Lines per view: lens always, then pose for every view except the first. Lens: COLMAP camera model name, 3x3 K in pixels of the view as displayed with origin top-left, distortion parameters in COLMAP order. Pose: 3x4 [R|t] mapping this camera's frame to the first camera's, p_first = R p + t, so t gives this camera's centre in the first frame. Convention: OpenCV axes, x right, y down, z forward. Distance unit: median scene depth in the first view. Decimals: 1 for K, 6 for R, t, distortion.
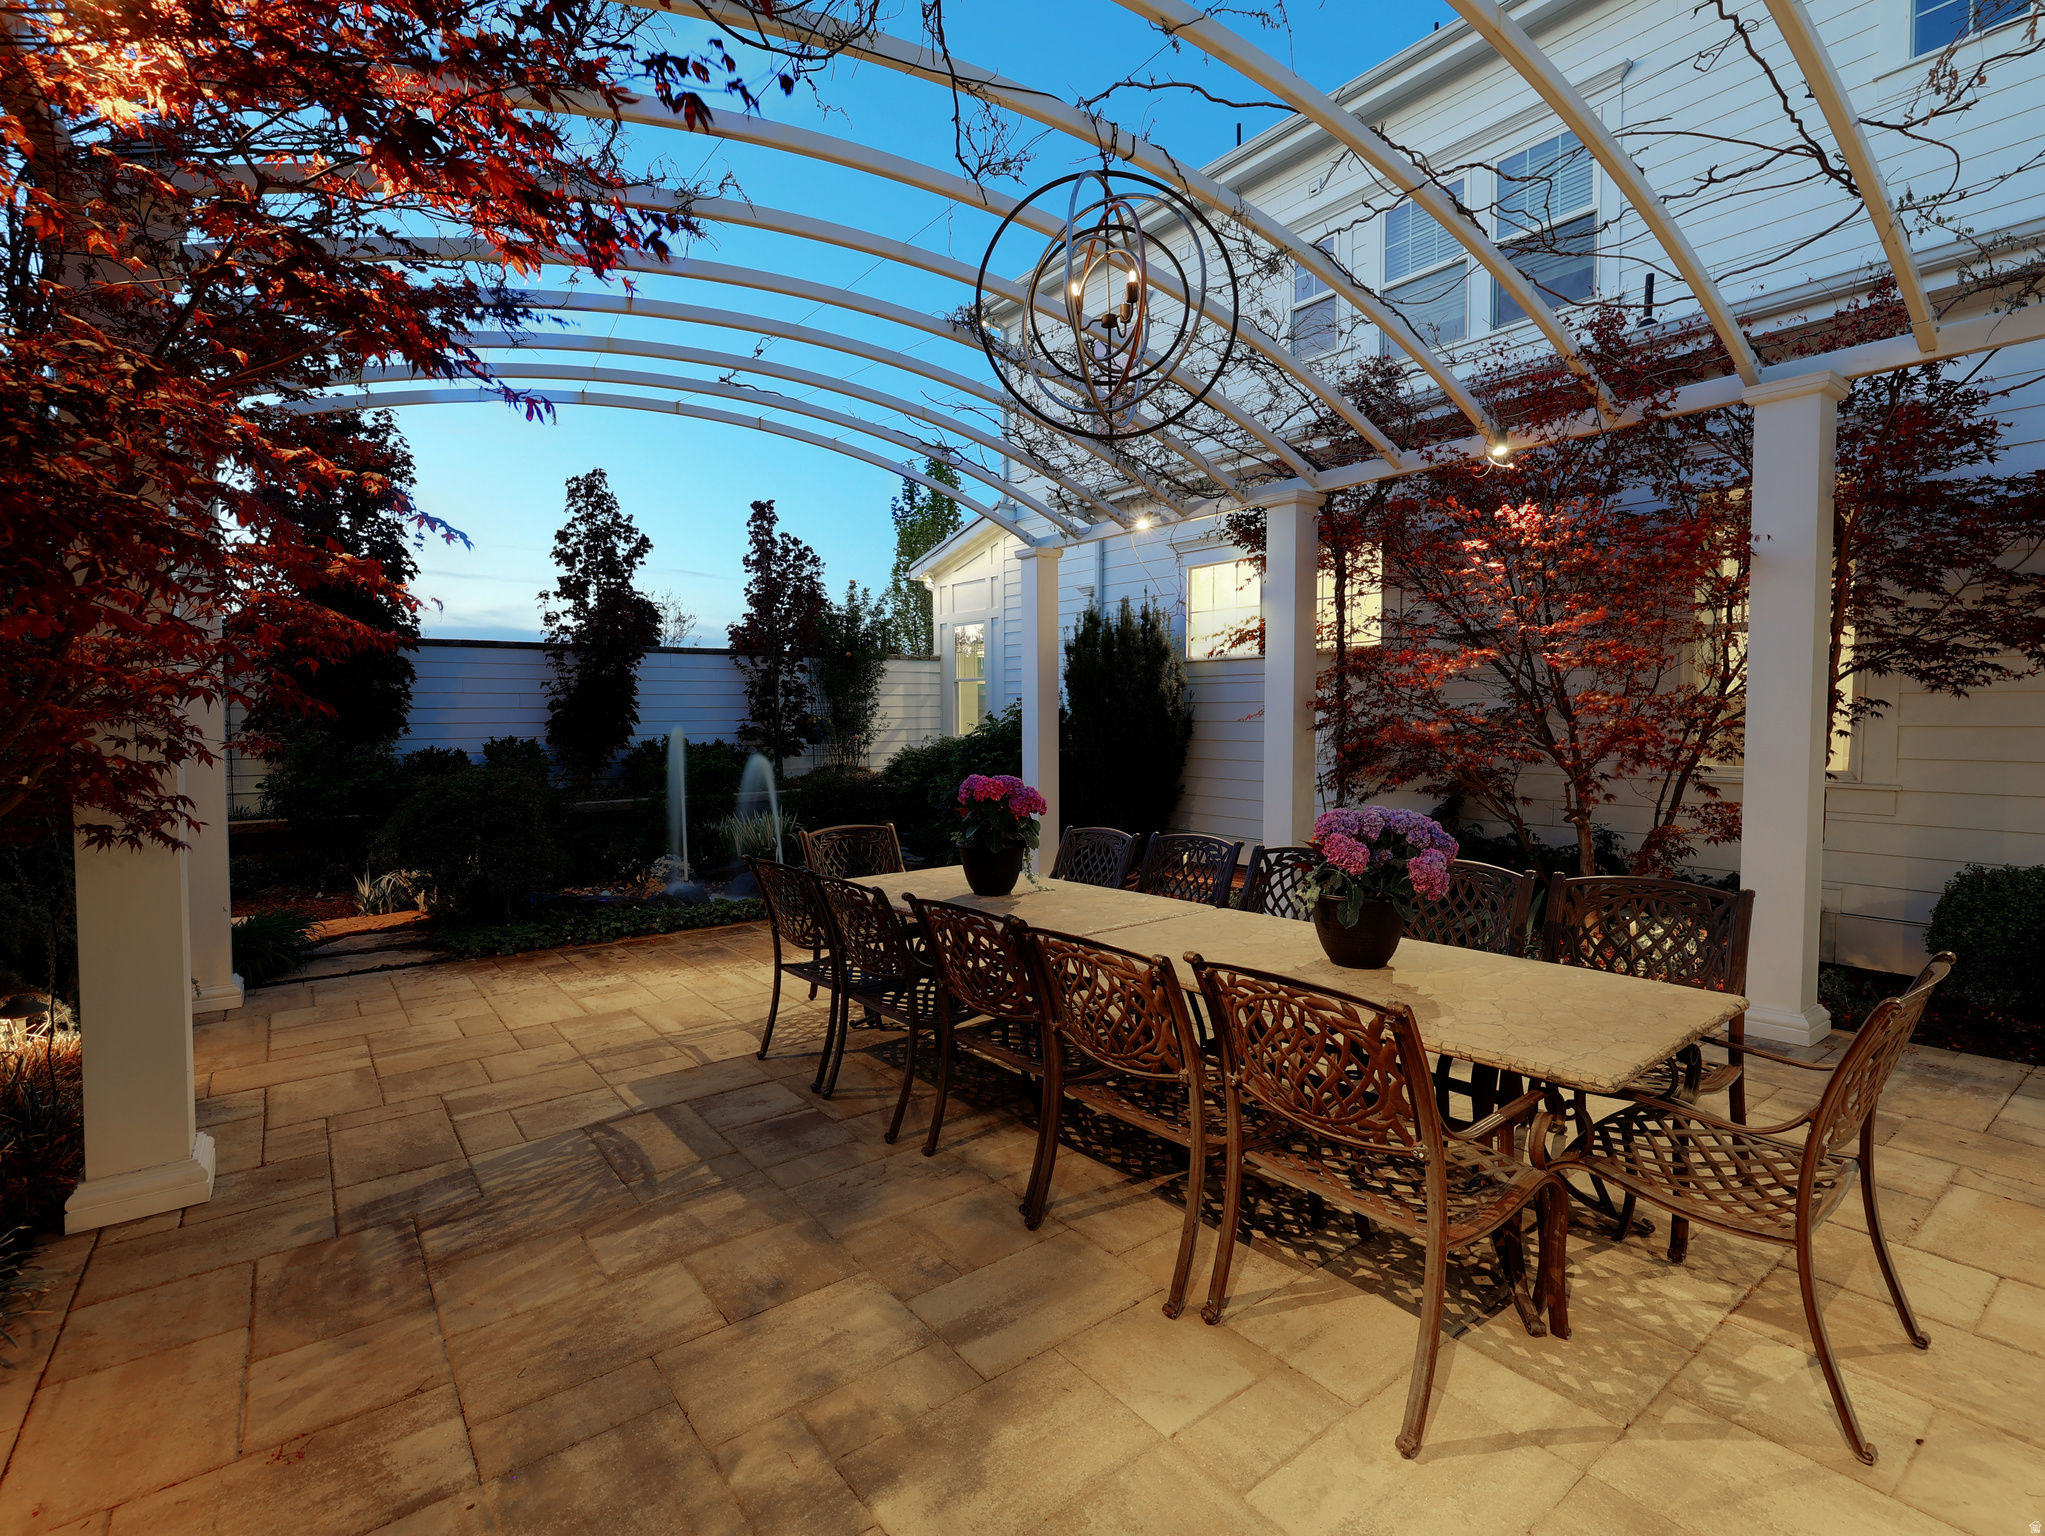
lens RADIAL K [[966.6, 0, 1022.9], [0, 966.6, 749.9], [0, 0, 1]] dist [-0.002610, -0.000147]
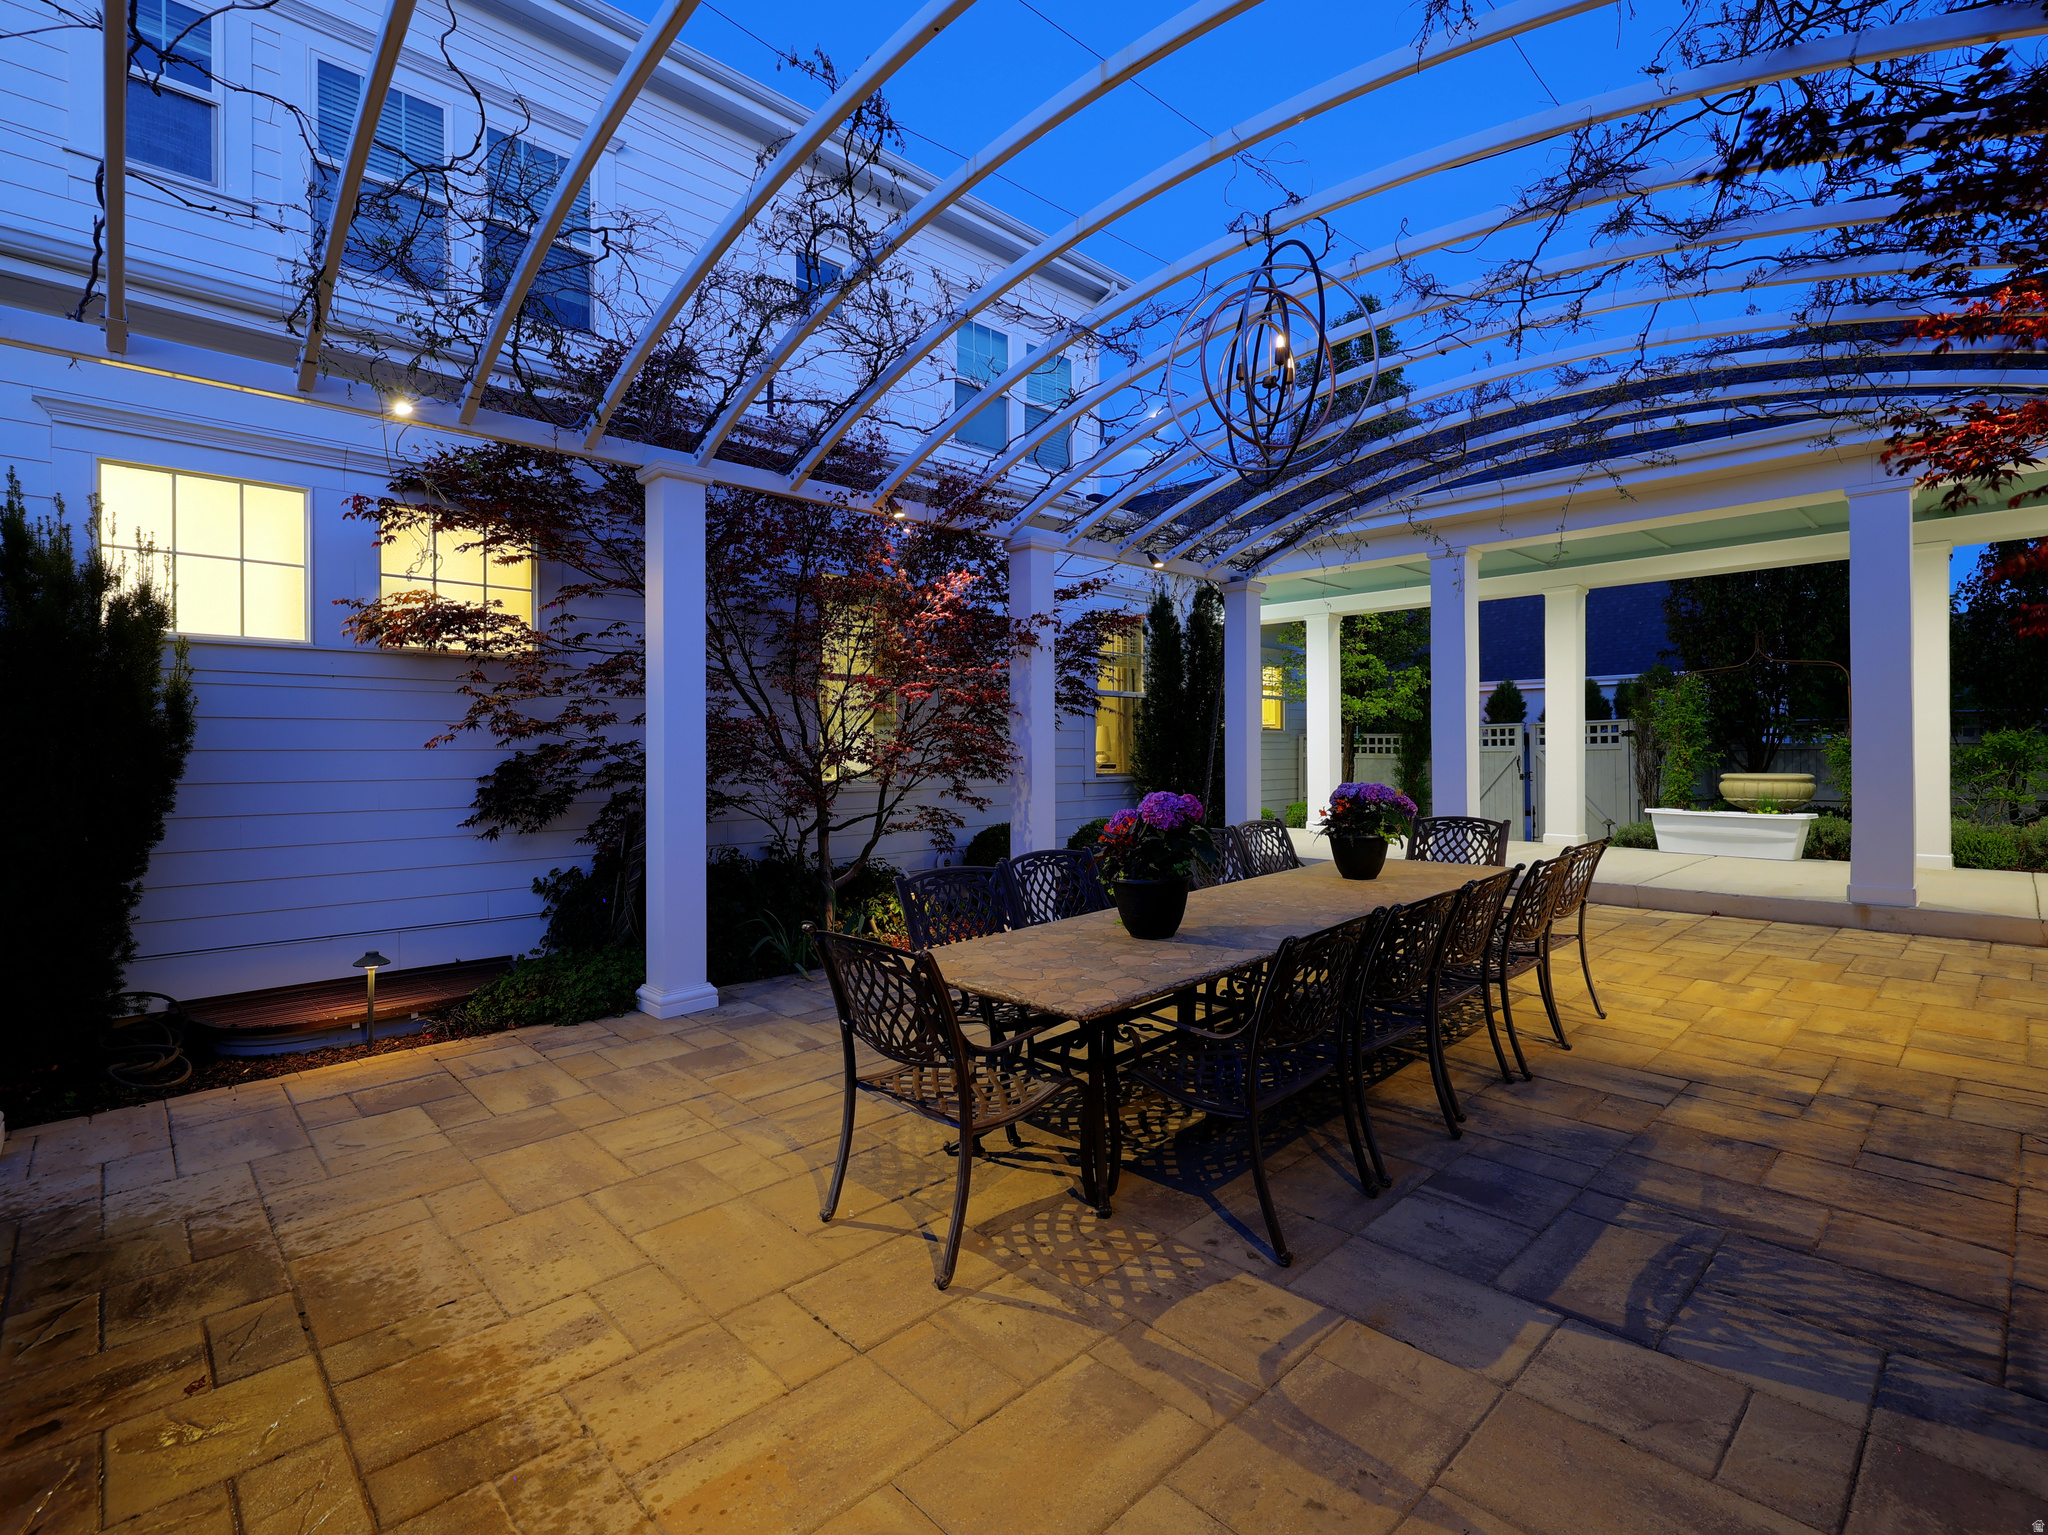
lens RADIAL K [[968.0, 0, 1024.4], [0, 968.0, 749.3], [0, 0, 1]] dist [-0.002610, -0.000147]
pose [[-0.103653, -0.000653, 0.994613, -1.081902], [0.043034, 0.999060, 0.005141, -0.025381], [-0.993682, 0.043335, -0.103527, 1.512879]]
